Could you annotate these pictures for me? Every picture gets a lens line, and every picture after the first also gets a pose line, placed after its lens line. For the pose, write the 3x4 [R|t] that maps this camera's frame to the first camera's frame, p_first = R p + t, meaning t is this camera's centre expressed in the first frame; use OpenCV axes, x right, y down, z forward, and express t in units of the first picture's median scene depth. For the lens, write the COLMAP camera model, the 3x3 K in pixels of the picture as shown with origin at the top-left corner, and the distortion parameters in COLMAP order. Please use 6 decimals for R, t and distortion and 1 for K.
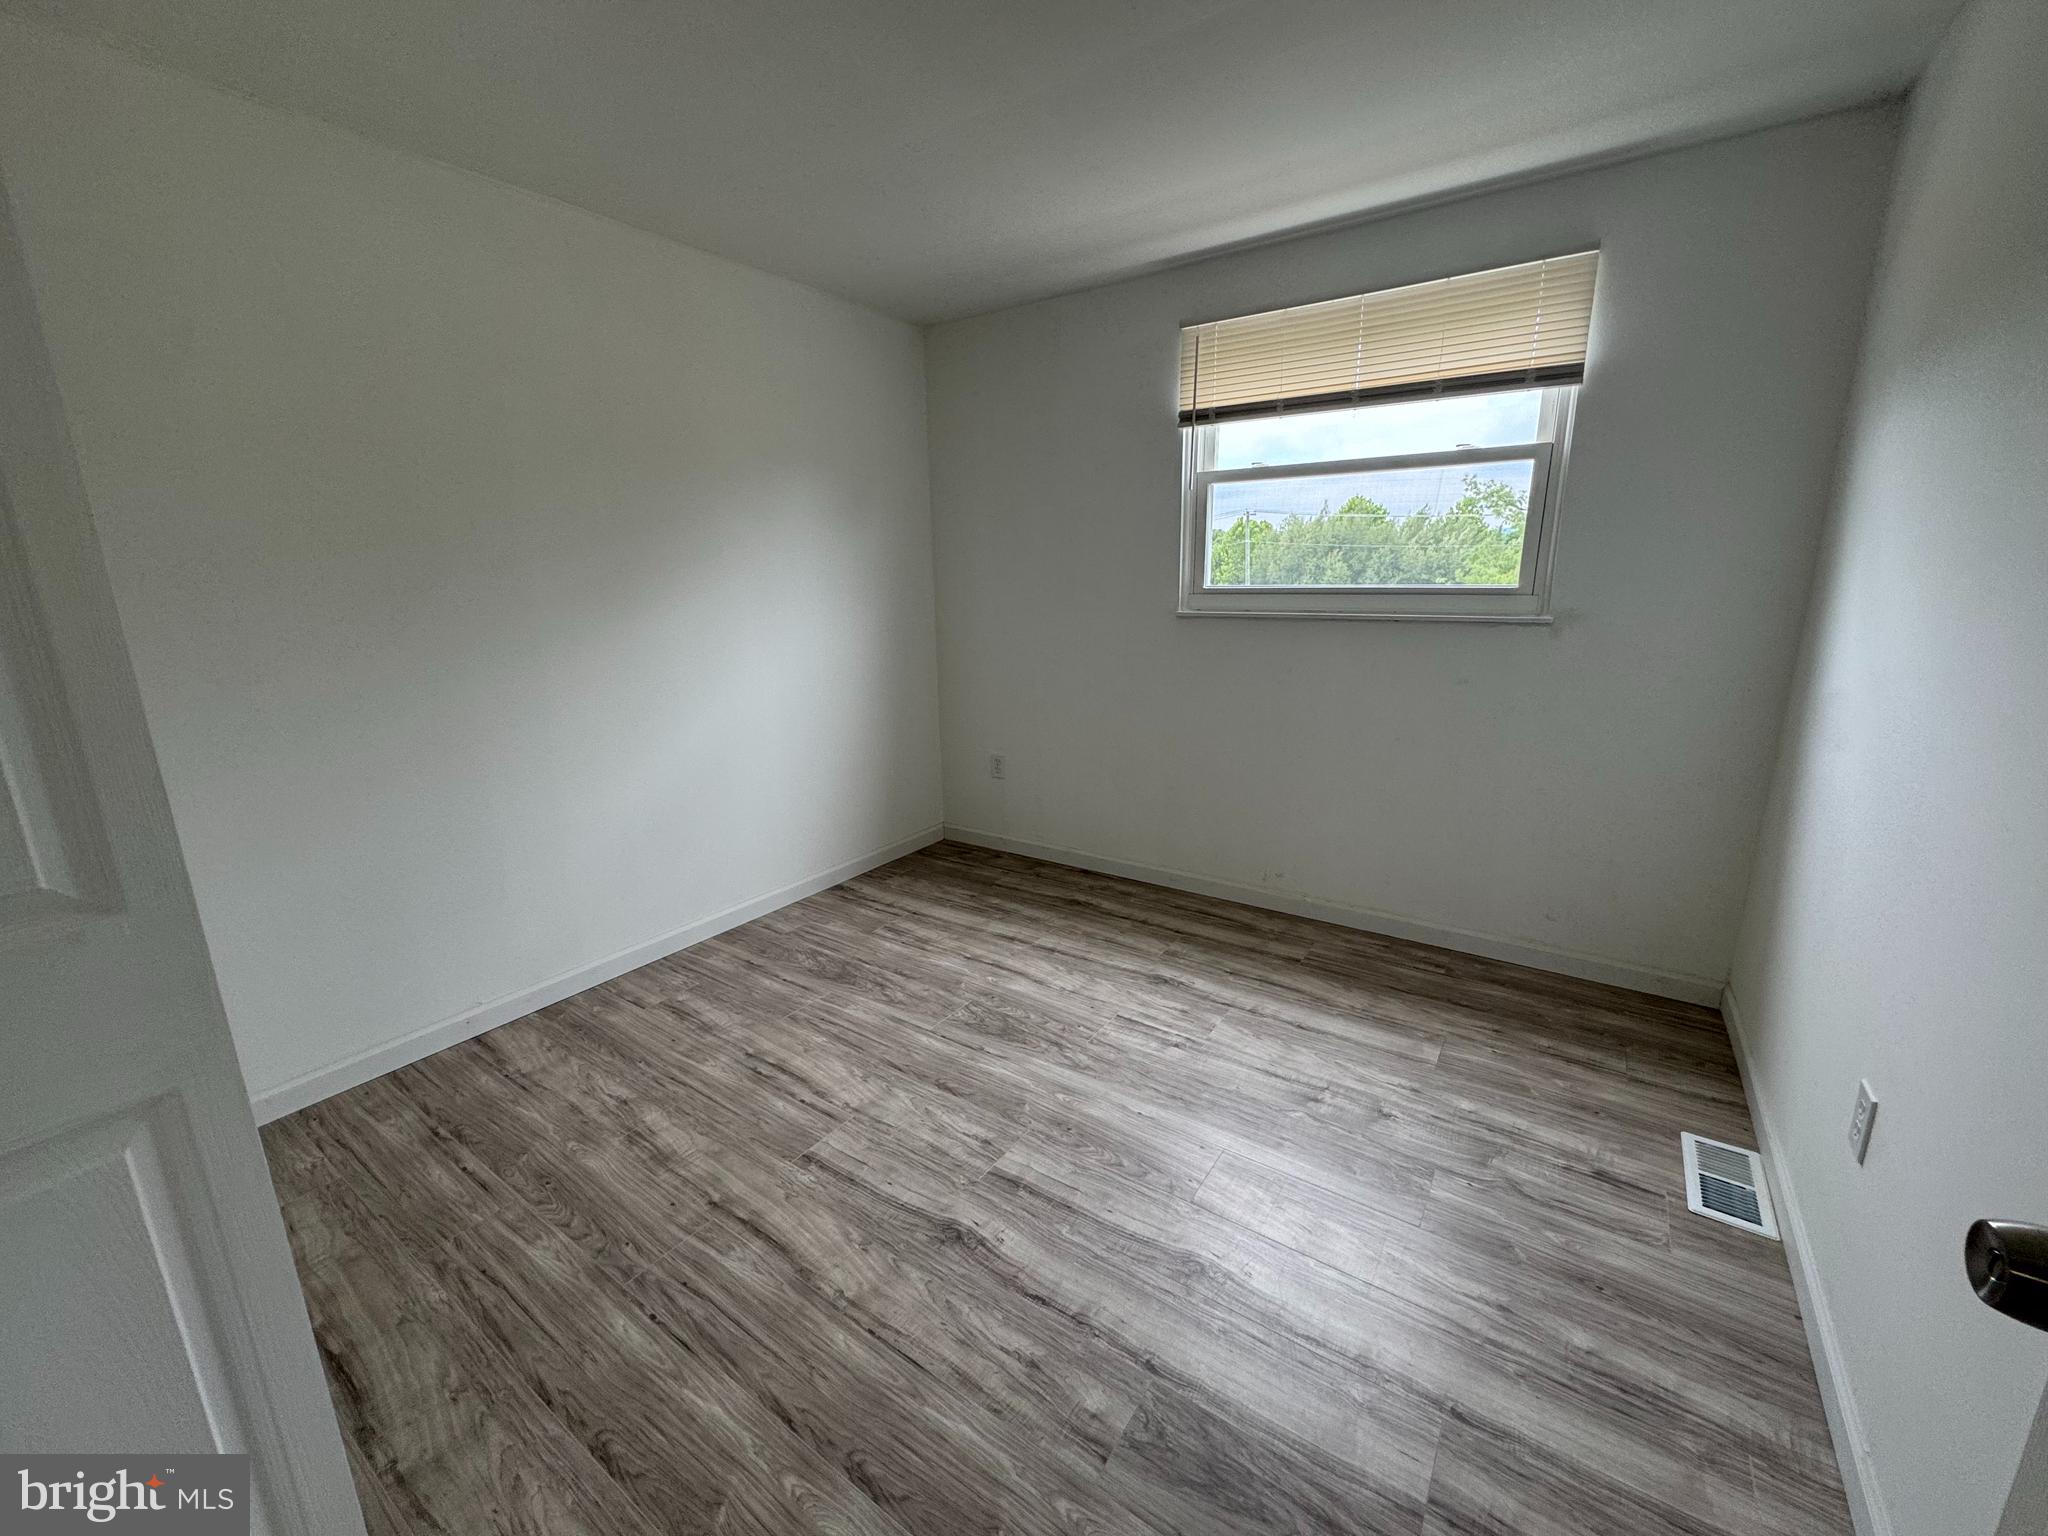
lens RADIAL K [[819.1, 0, 1023.1], [0, 819.1, 766.5], [0, 0, 1]] dist [-0.001985, -0.000360]
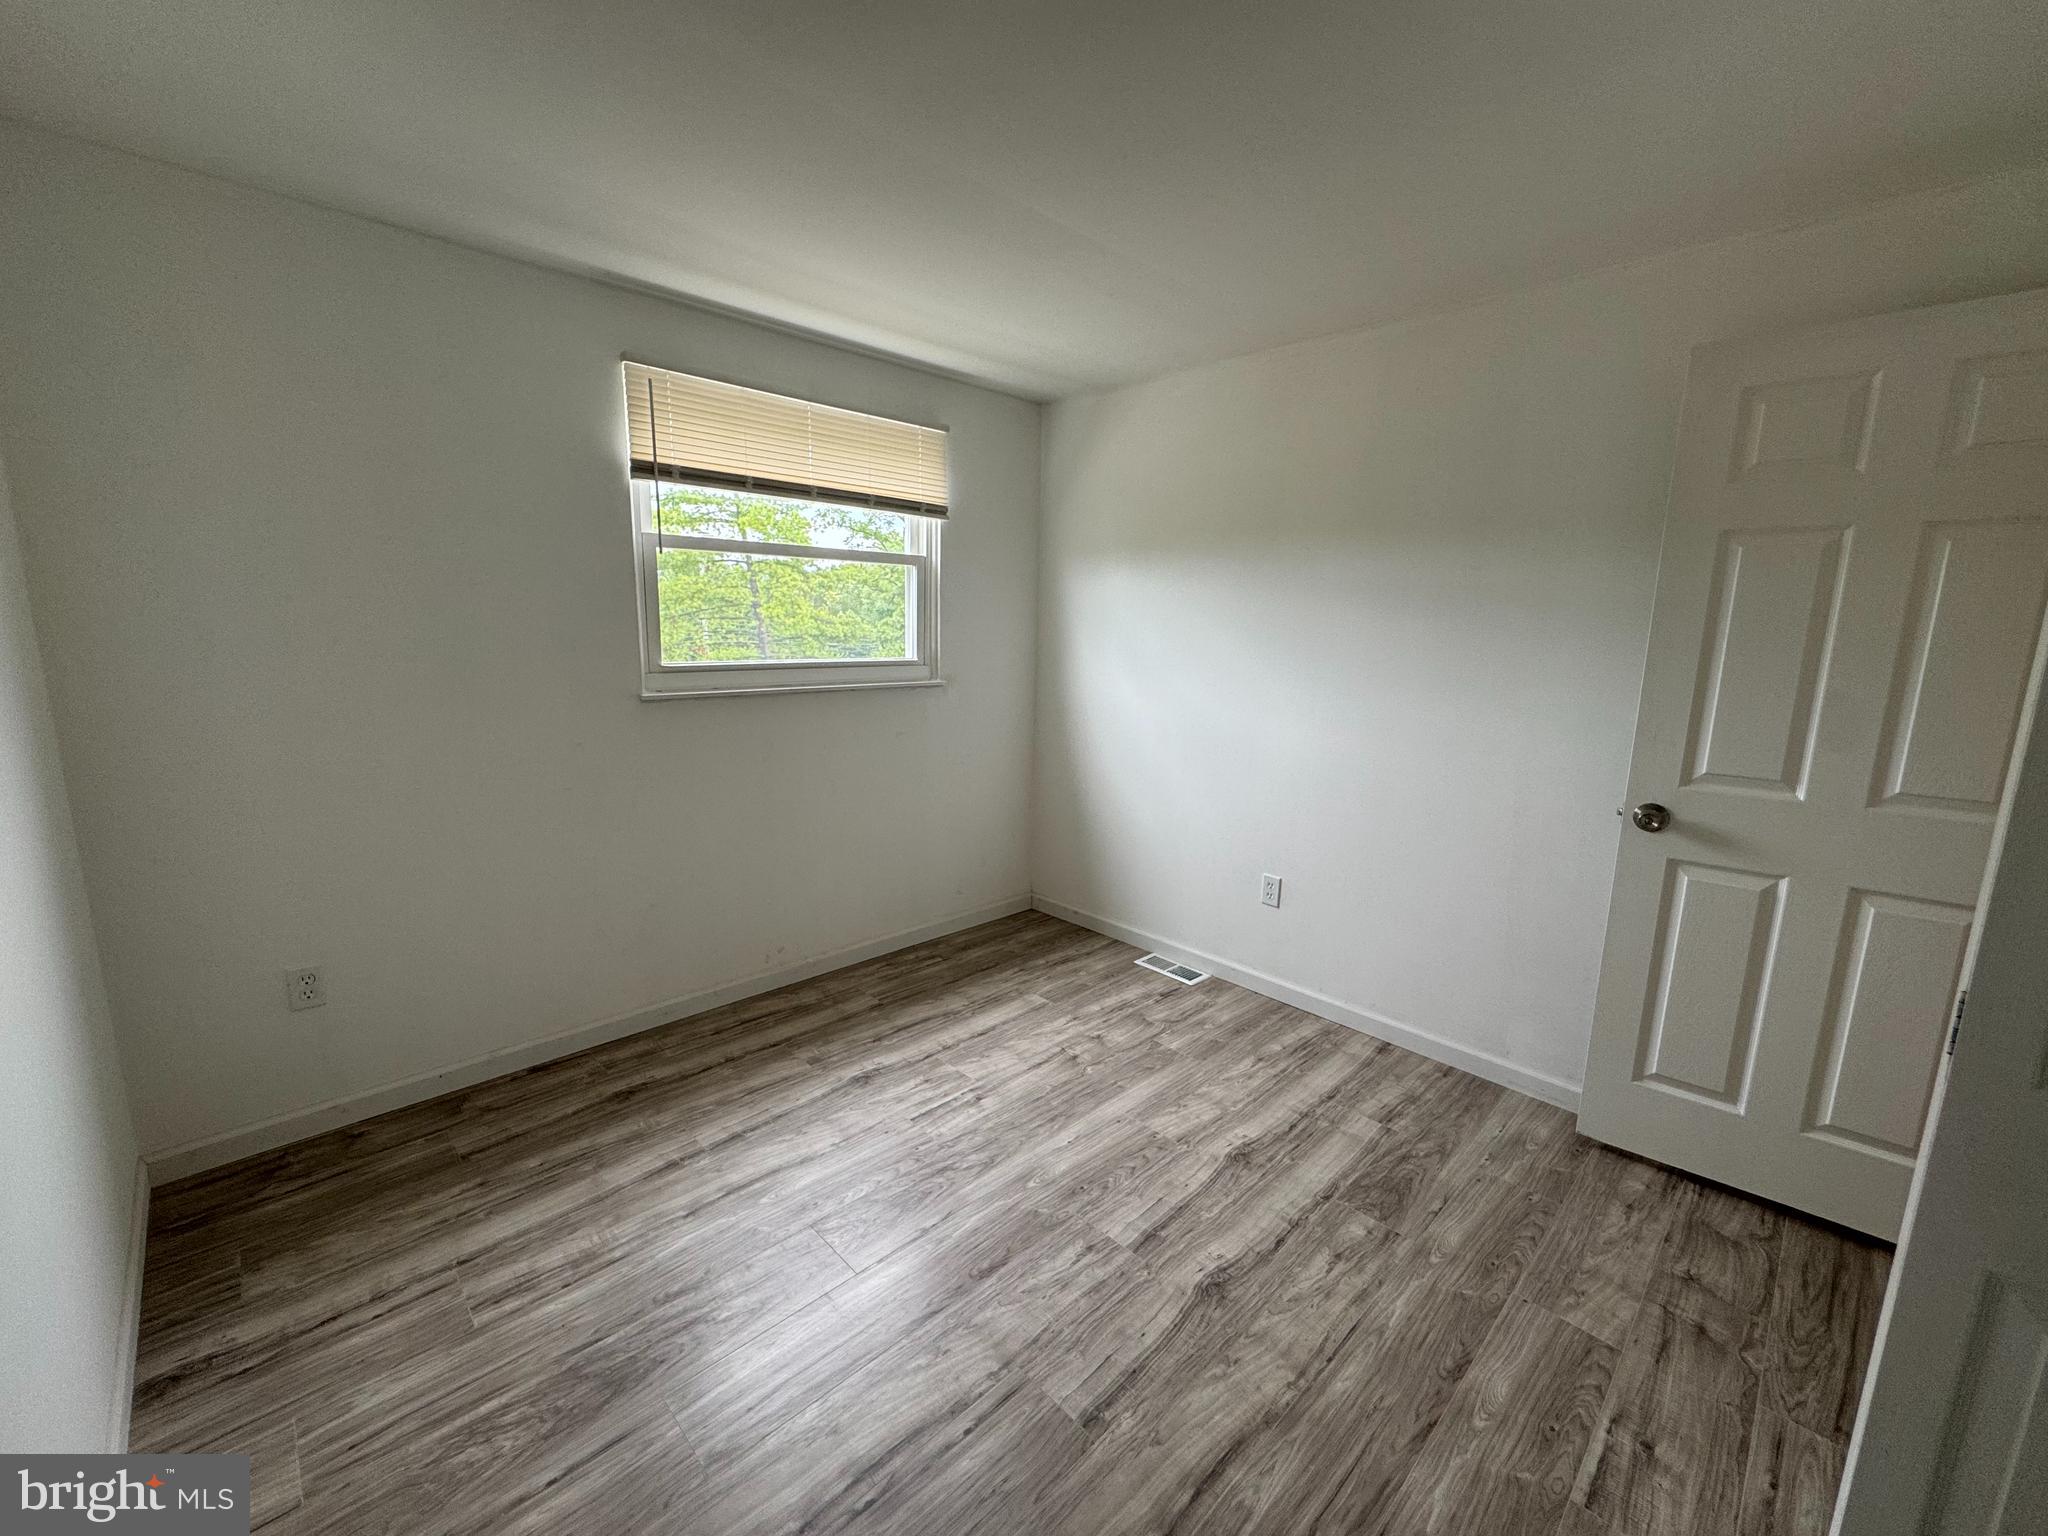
lens RADIAL K [[819.1, 0, 1023.1], [0, 819.1, 766.5], [0, 0, 1]] dist [-0.001985, -0.000360]
pose [[0.193184, -0.152732, 0.969202, -0.847531], [0.205406, 0.972217, 0.112265, -0.204013], [-0.959421, 0.177392, 0.219189, 0.711084]]
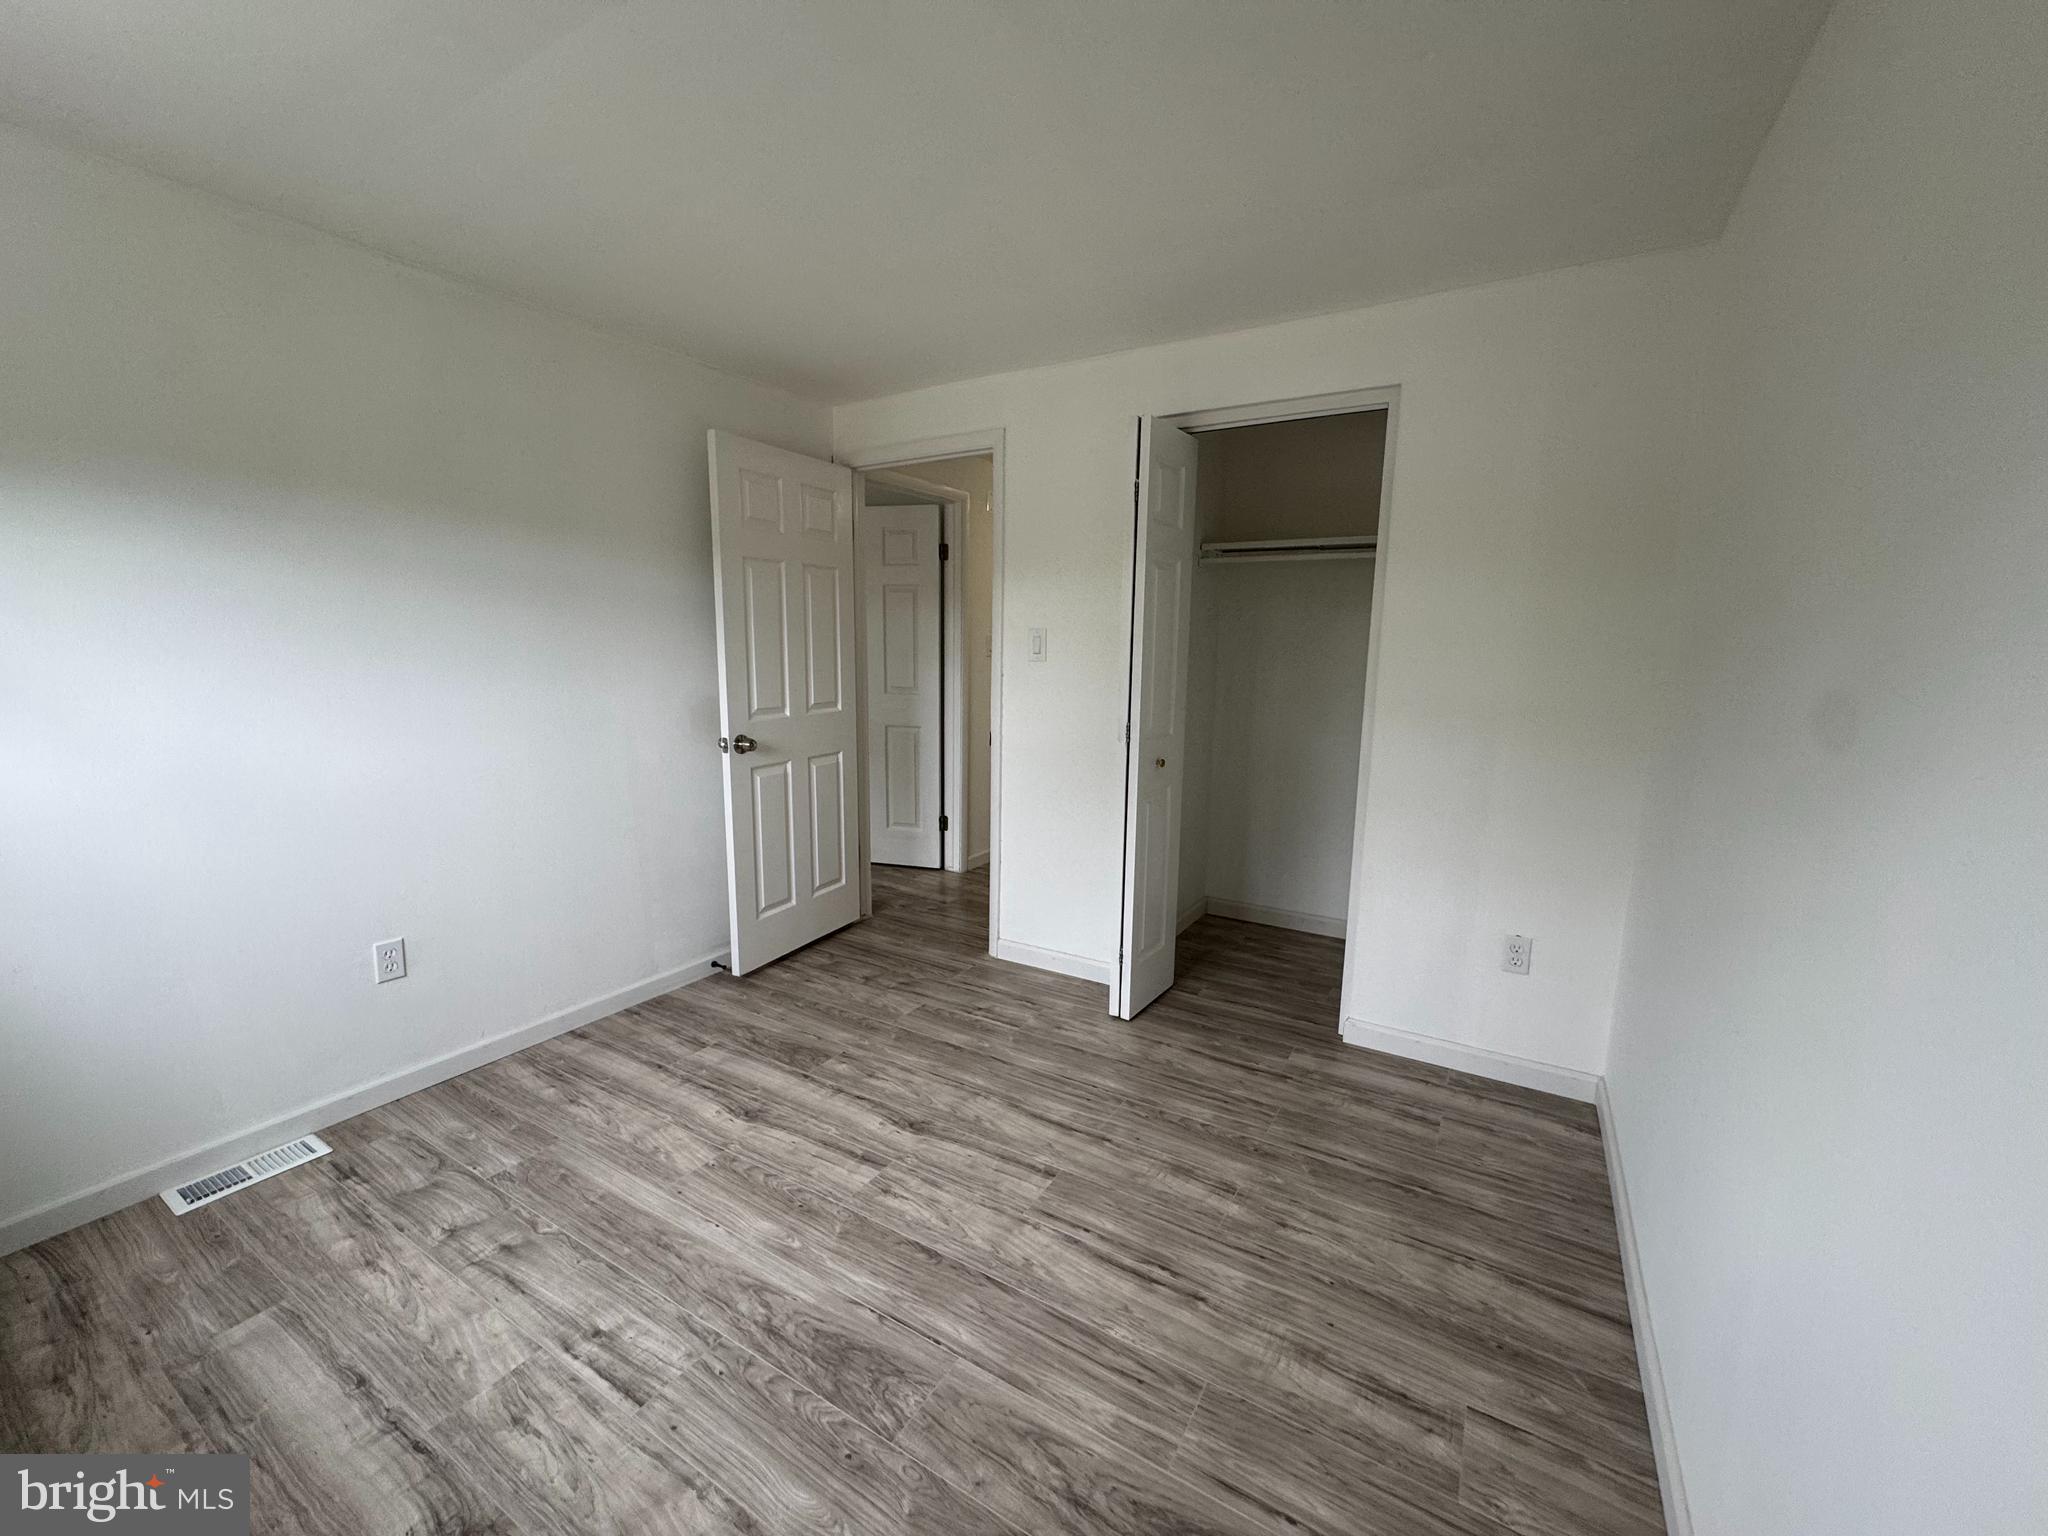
lens RADIAL K [[819.0, 0, 1021.5], [0, 819.0, 767.5], [0, 0, 1]] dist [-0.001513, 0.000054]
pose [[-0.998115, 0.016048, -0.059234, -0.153344], [-0.007629, 0.925271, 0.379229, -0.408928], [0.060894, 0.378967, -0.923405, 1.649074]]
